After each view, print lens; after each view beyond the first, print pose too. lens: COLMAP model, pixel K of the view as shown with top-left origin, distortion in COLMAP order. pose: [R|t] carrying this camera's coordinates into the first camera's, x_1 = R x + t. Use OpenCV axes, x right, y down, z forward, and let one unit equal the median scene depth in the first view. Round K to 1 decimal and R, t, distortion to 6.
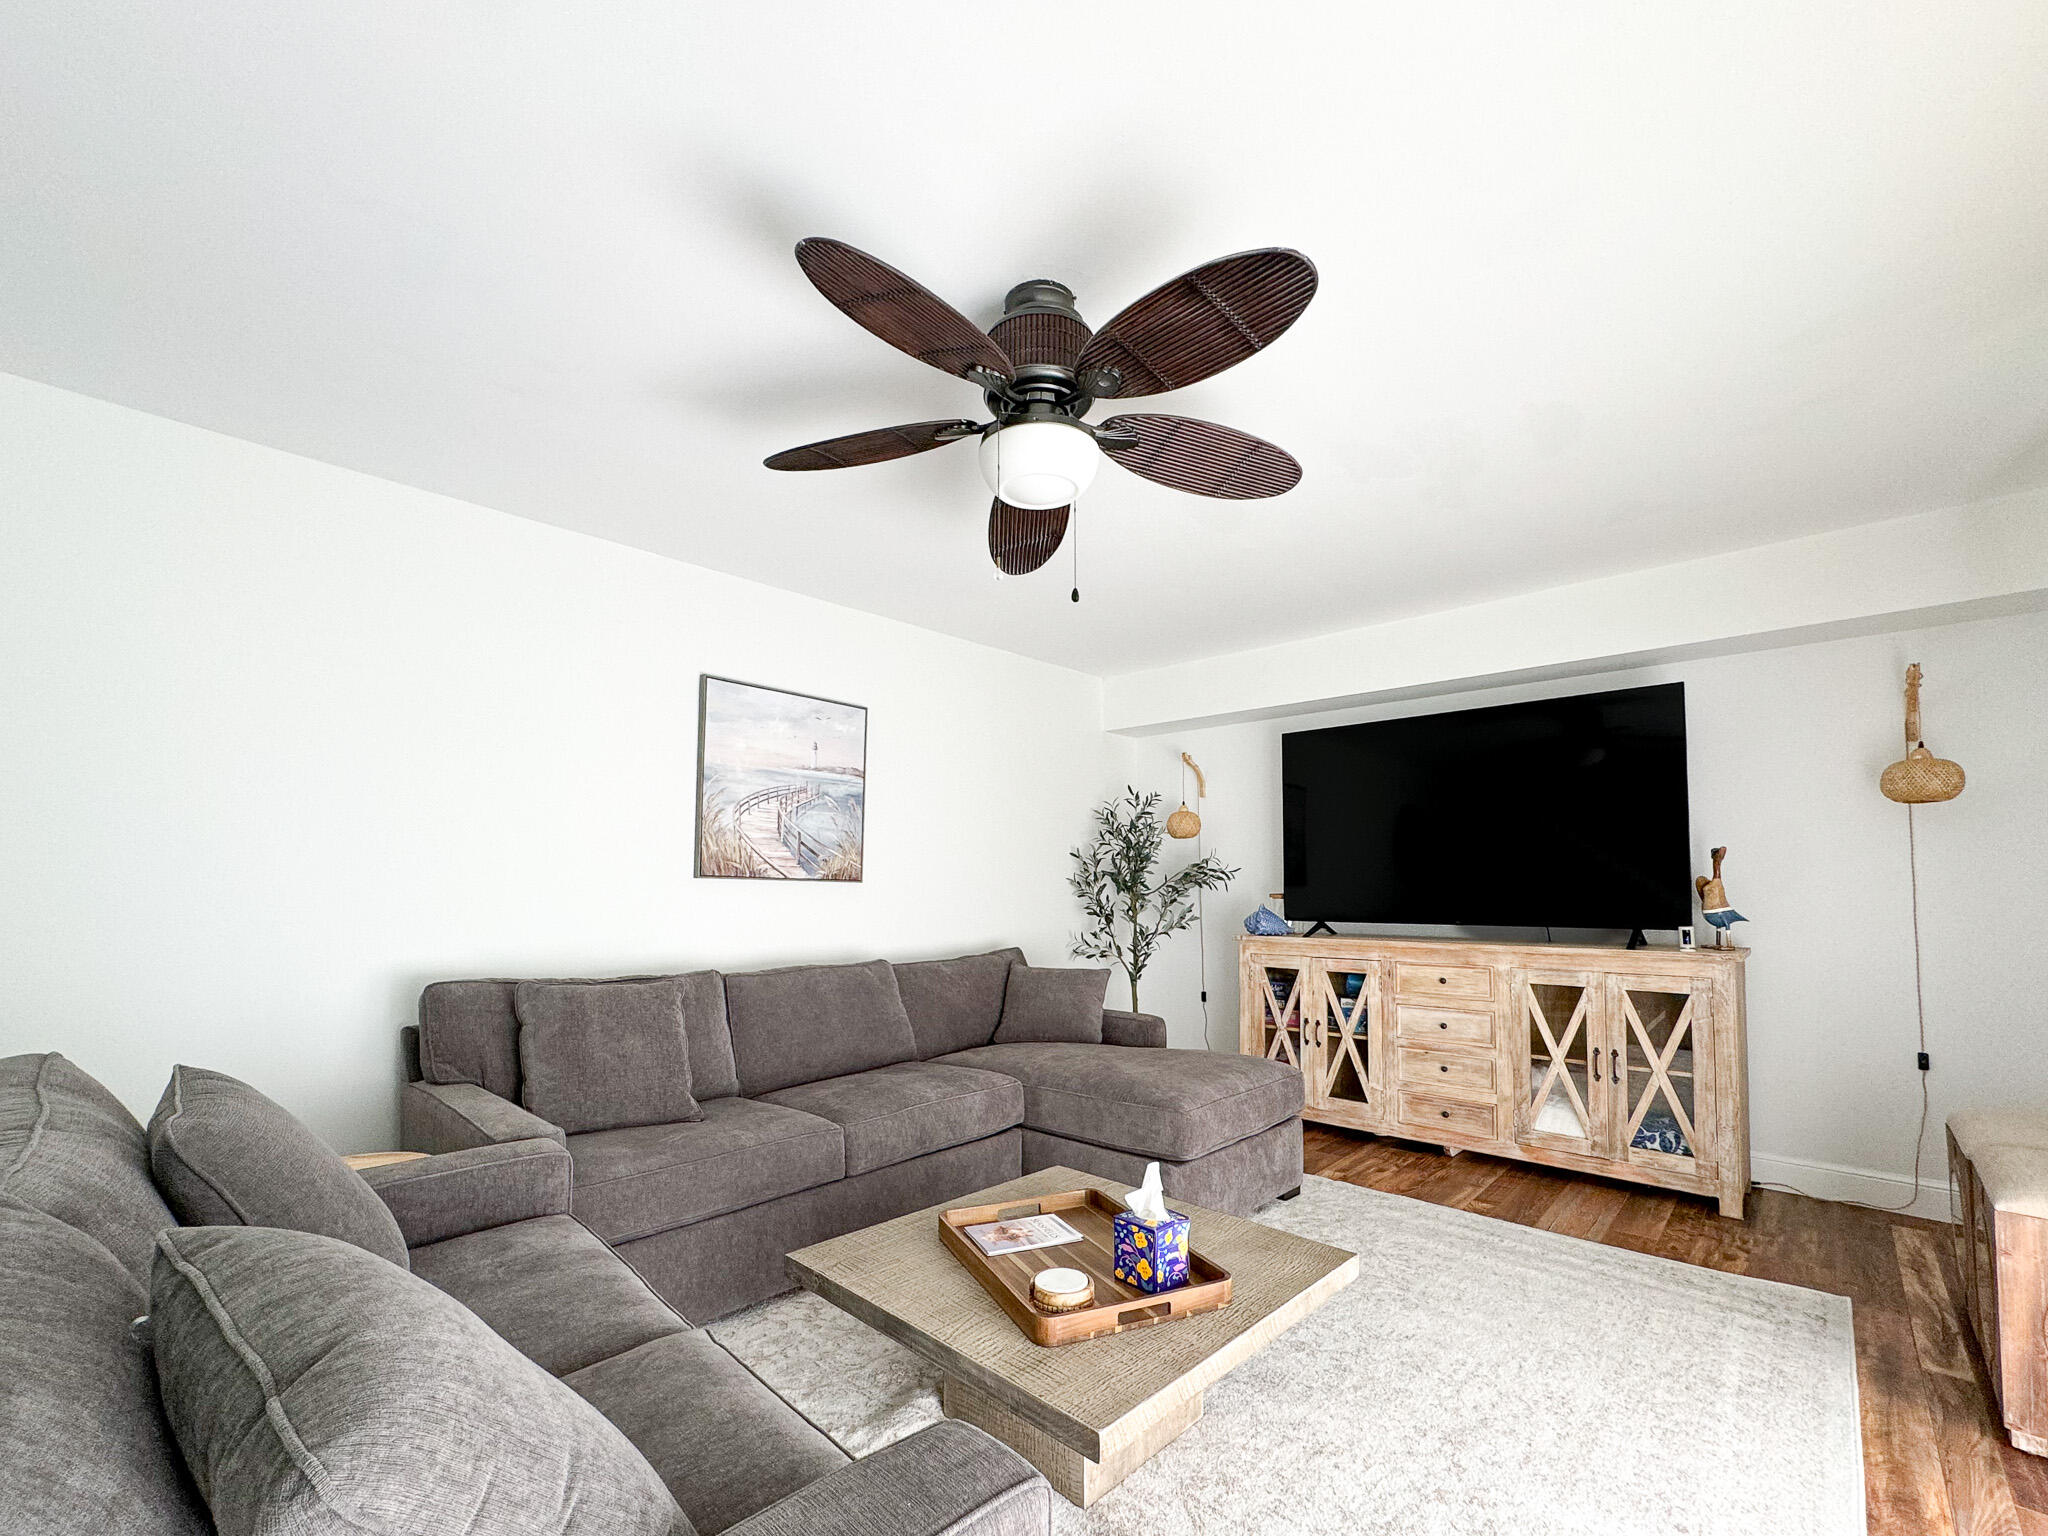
lens RADIAL K [[885.0, 0, 984.5], [0, 885.0, 847.5], [0, 0, 1]] dist [-0.034683, 0.018393]
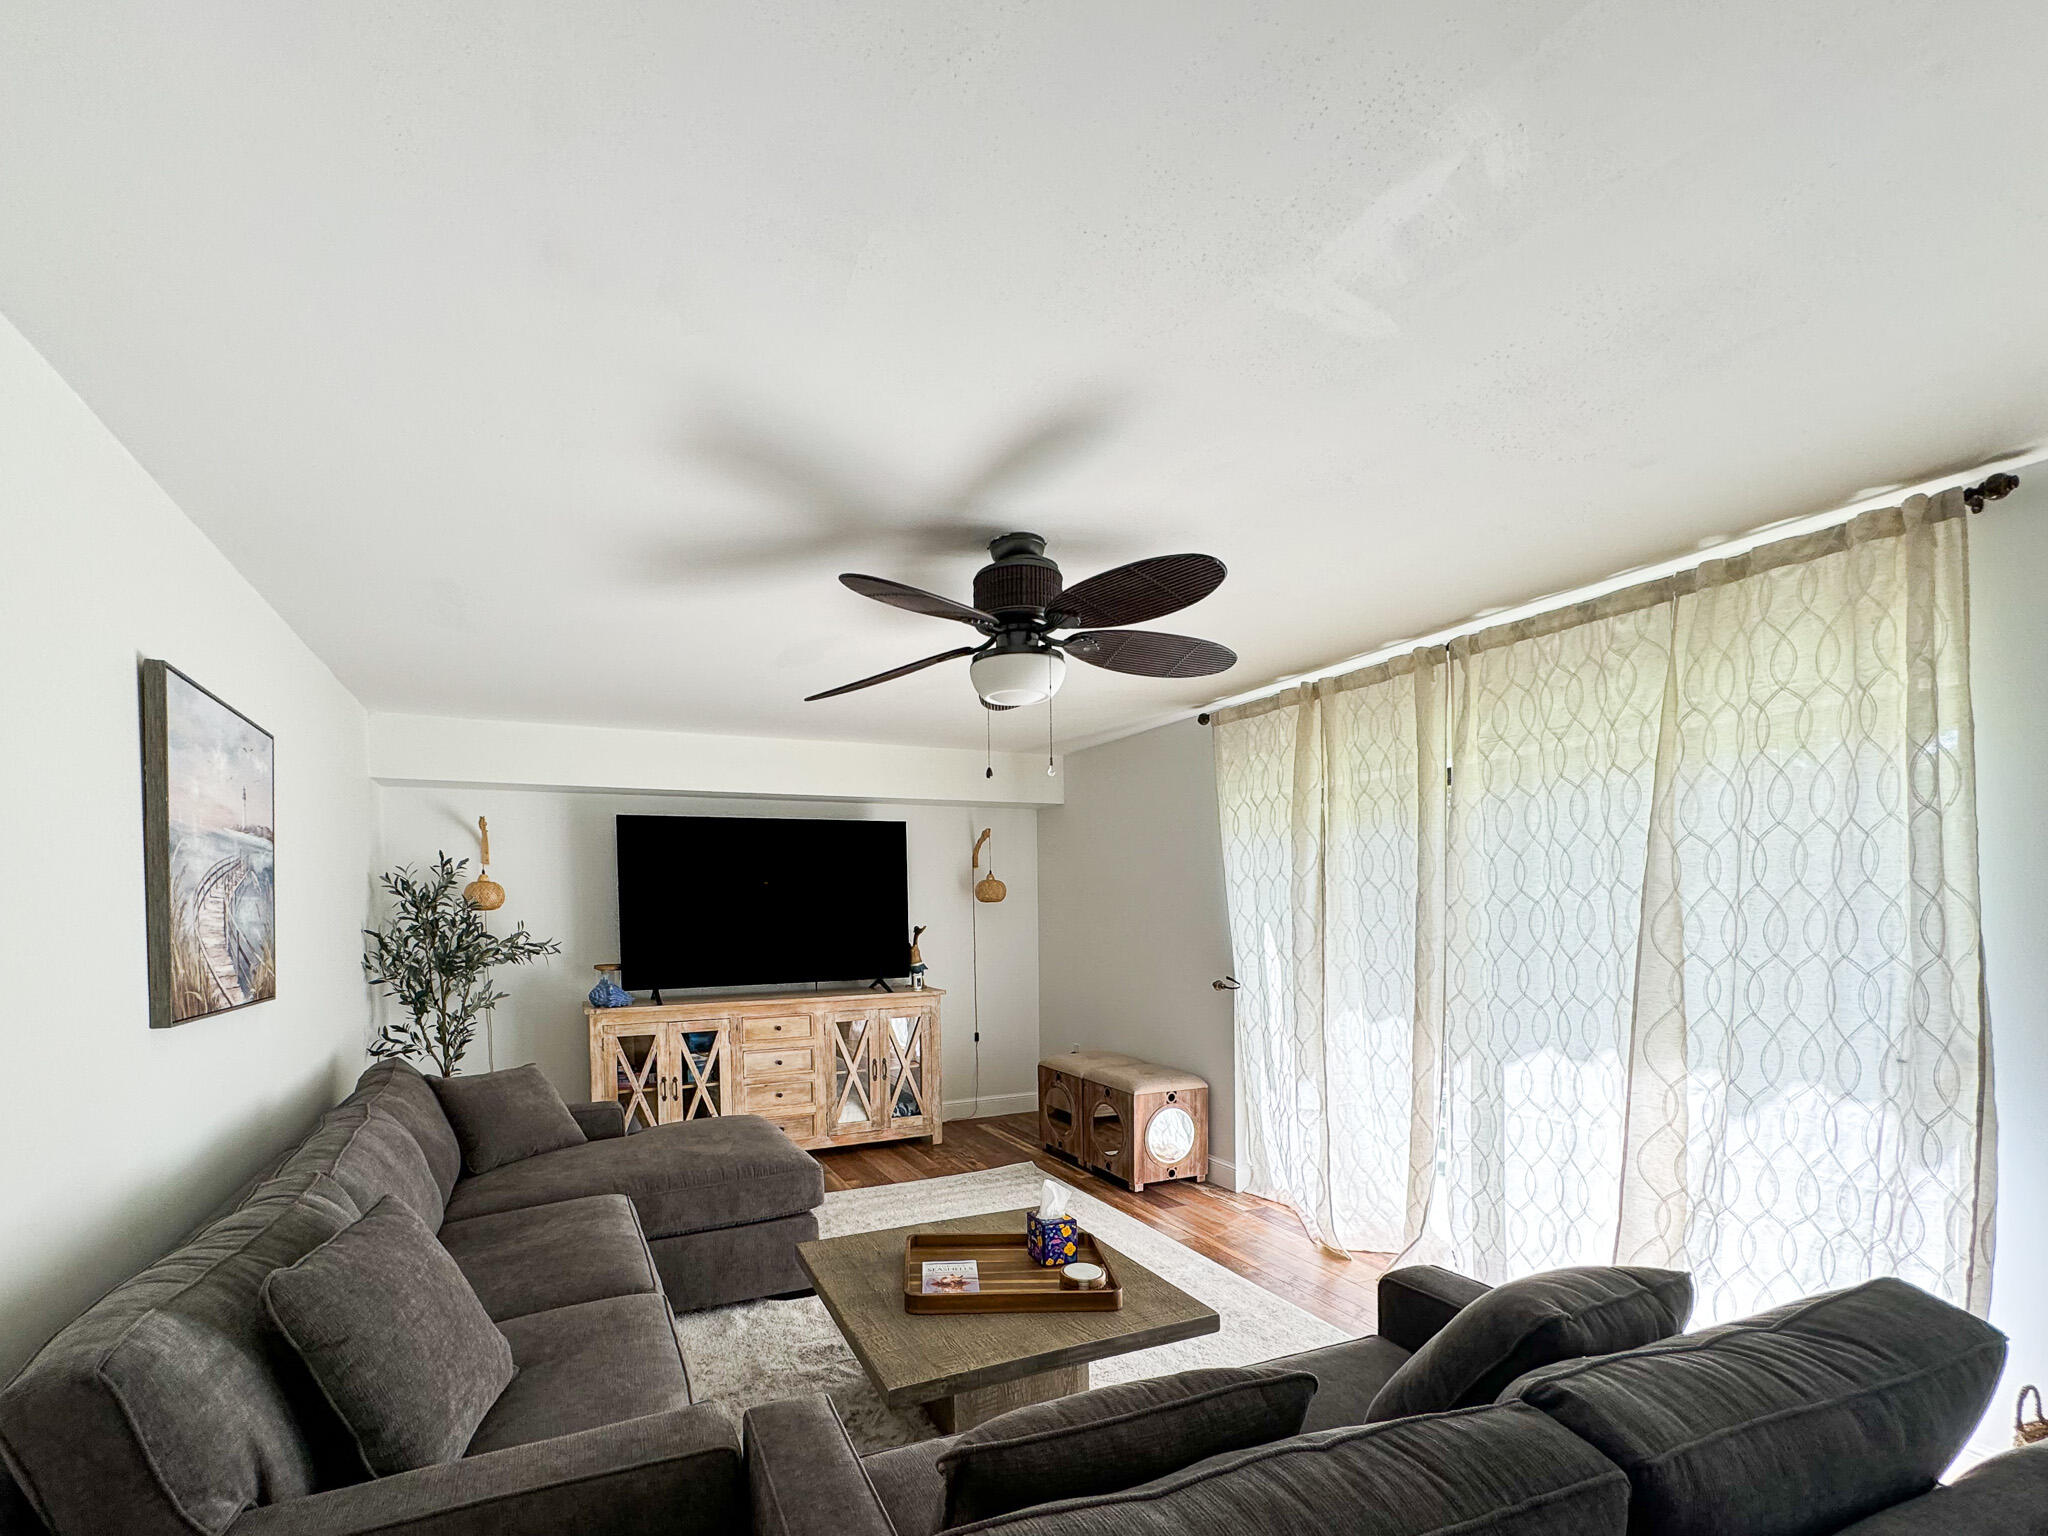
lens RADIAL K [[871.2, 0, 926.8], [0, 871.2, 924.9], [0, 0, 1]] dist [0.002177, 0.000271]
pose [[0.392836, -0.026268, 0.919233, -0.591267], [-0.026313, 0.998862, 0.039788, -0.060037], [-0.919232, -0.039818, 0.391698, 0.305973]]
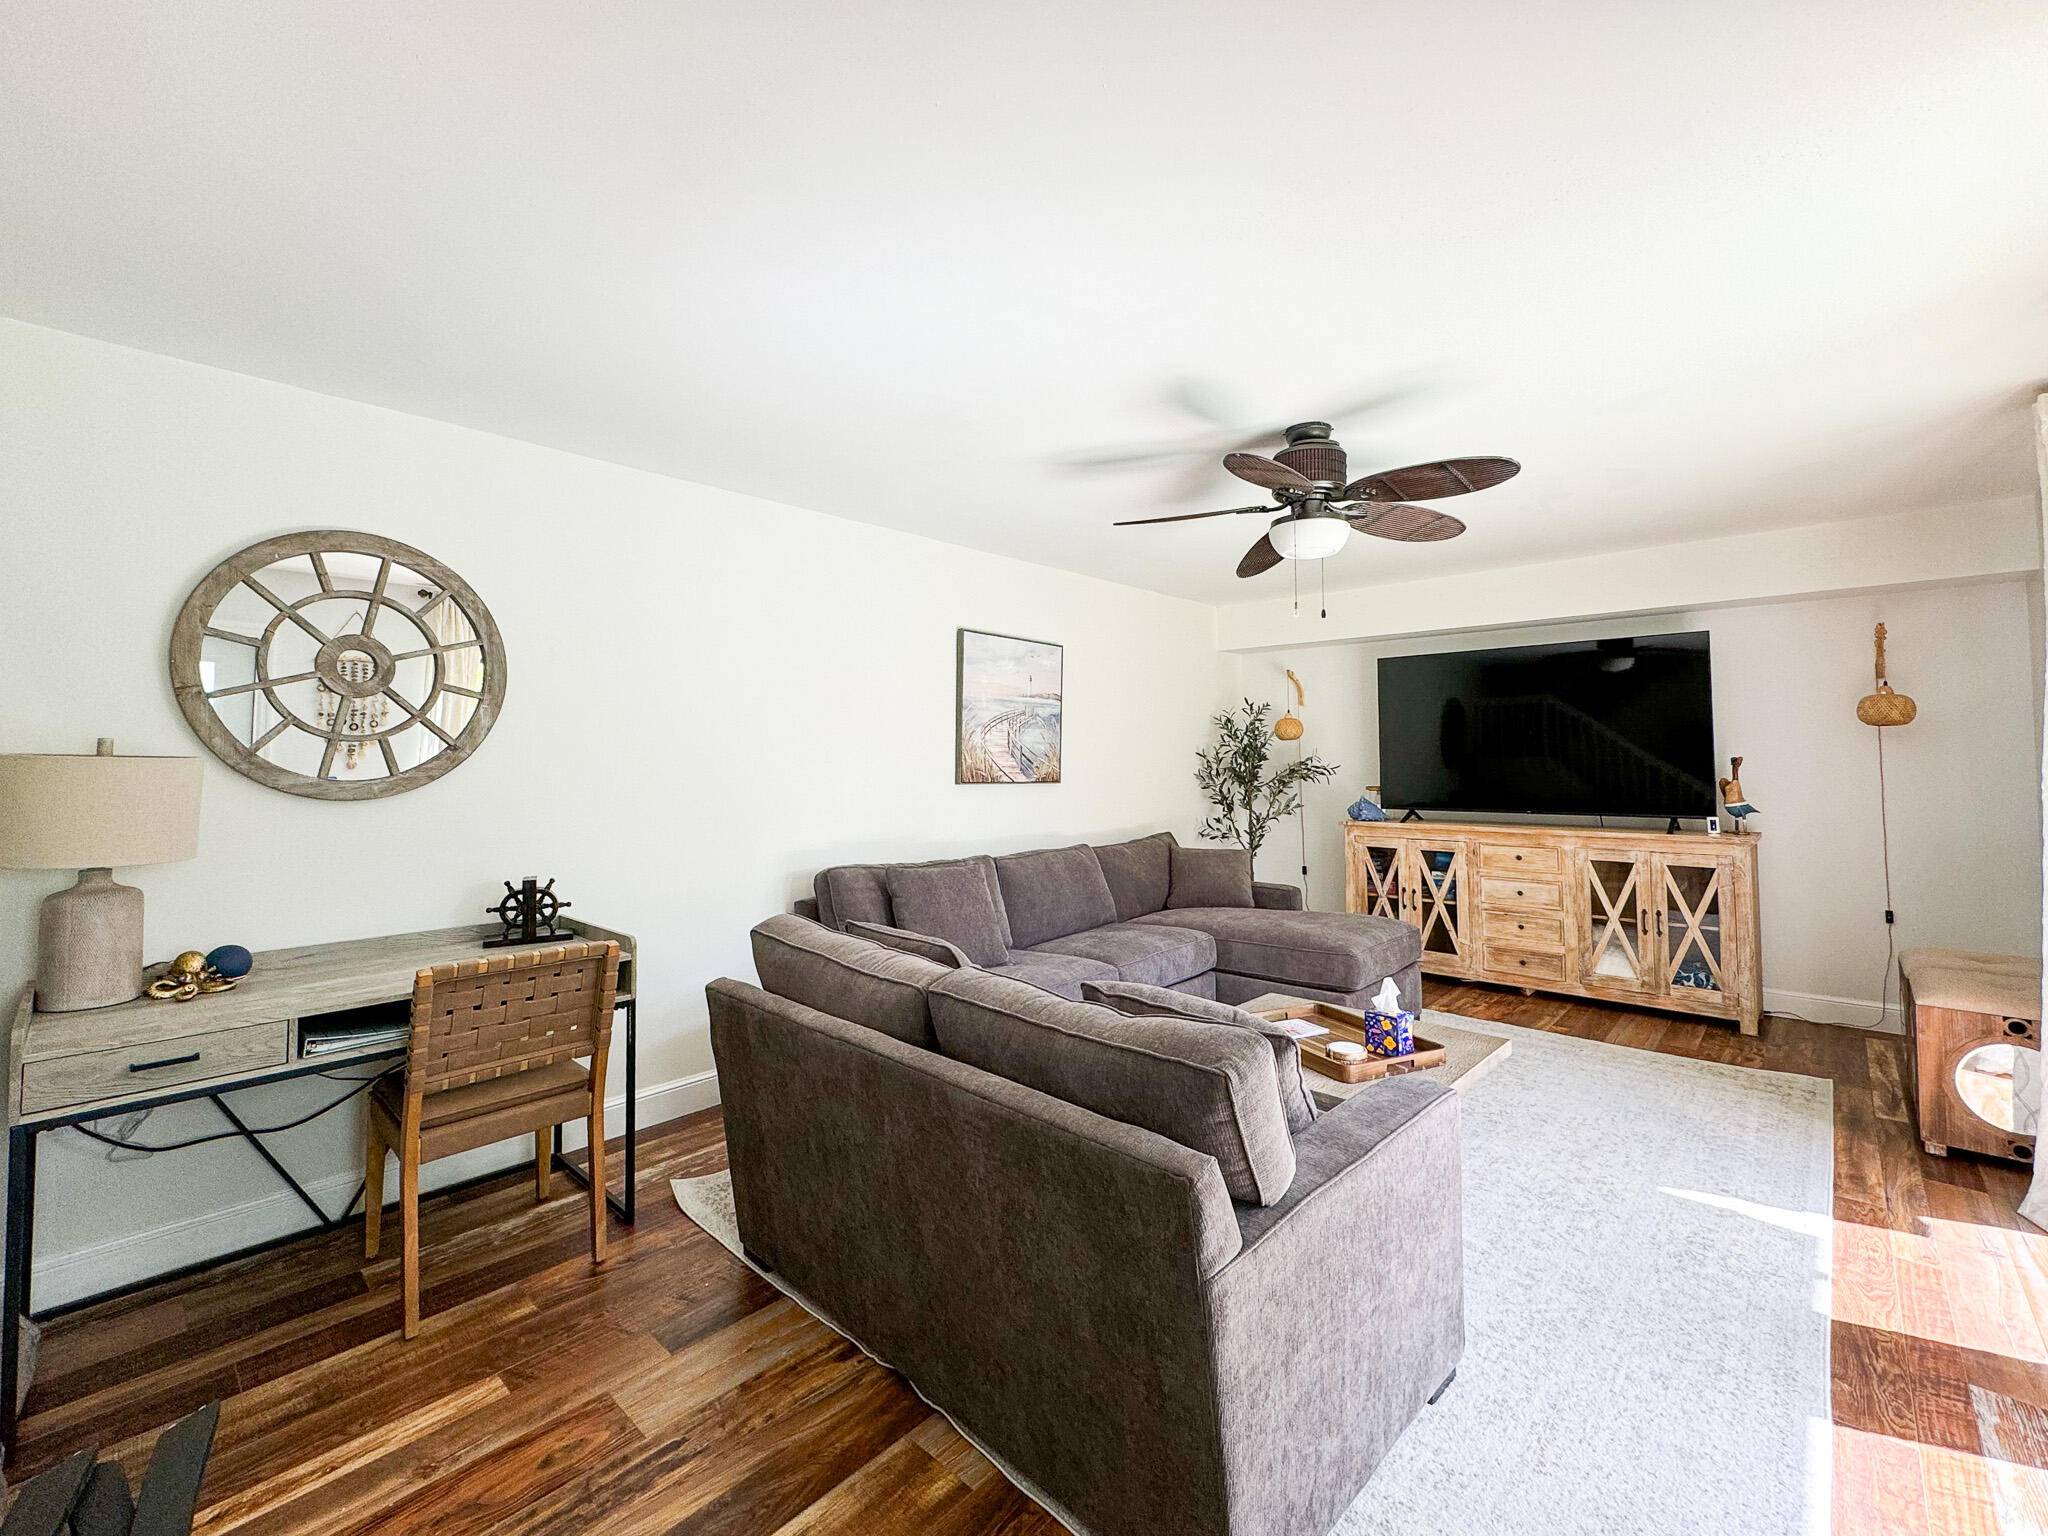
lens RADIAL K [[878.3, 0, 1002.2], [0, 878.3, 720.8], [0, 0, 1]] dist [0.001991, 0.000105]
pose [[0.999906, -0.006002, 0.012353, -0.253798], [0.006001, 0.999982, 0.000085, -0.054515], [-0.012353, -0.000011, 0.999924, -0.282266]]
